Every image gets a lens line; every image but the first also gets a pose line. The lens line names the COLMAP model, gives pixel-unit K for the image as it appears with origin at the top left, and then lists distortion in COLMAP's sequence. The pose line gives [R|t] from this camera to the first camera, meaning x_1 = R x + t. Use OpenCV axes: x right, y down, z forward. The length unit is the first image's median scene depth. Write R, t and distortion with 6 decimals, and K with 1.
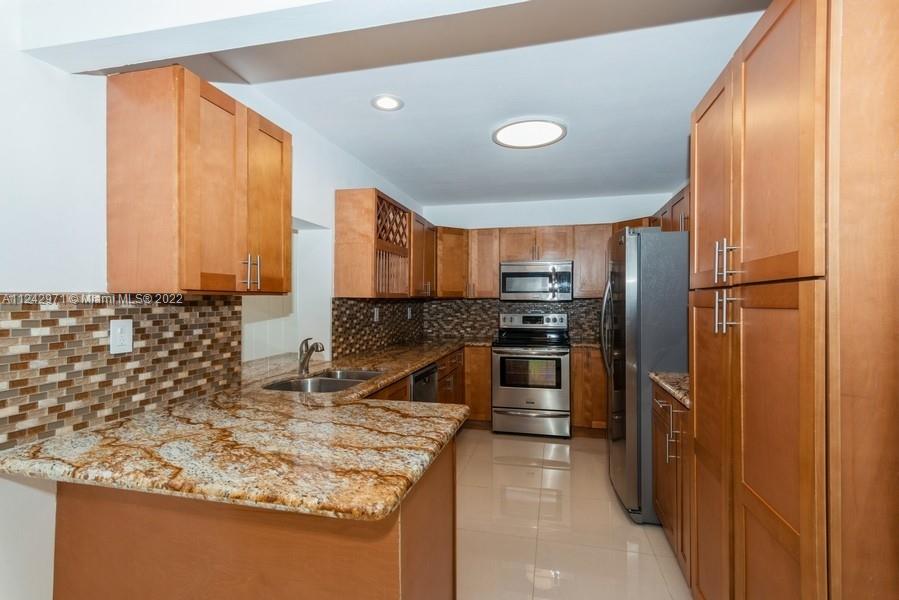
lens RADIAL K [[436.4, 0, 448.0], [0, 436.4, 297.9], [0, 0, 1]] dist [0.014460, 0.000870]
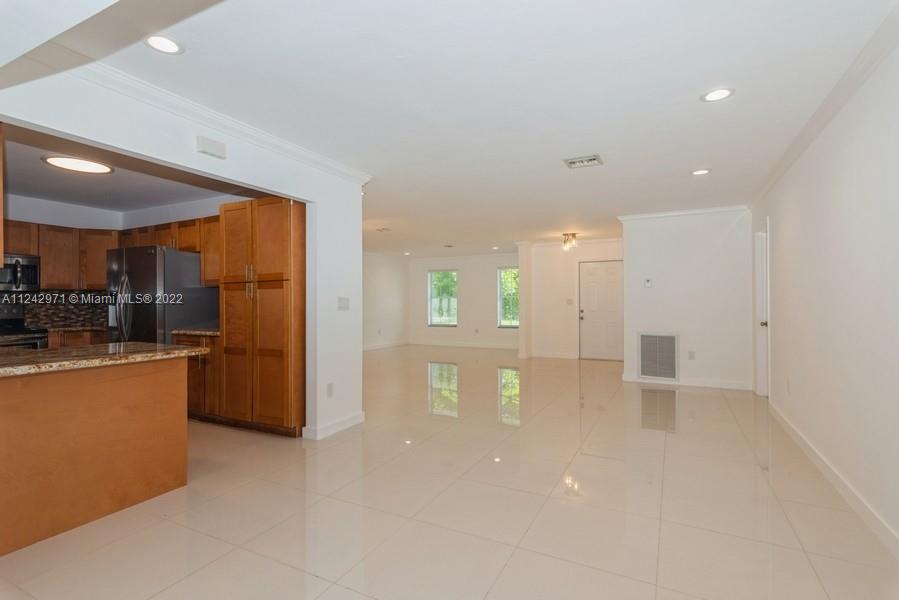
lens RADIAL K [[436.4, 0, 450.4], [0, 436.4, 300.3], [0, 0, 1]] dist [0.014460, 0.000870]
pose [[0.236550, -0.000285, 0.971619, -1.534592], [0.001417, 0.999999, -0.000051, 0.080731], [-0.971618, 0.001389, 0.236550, -0.767466]]
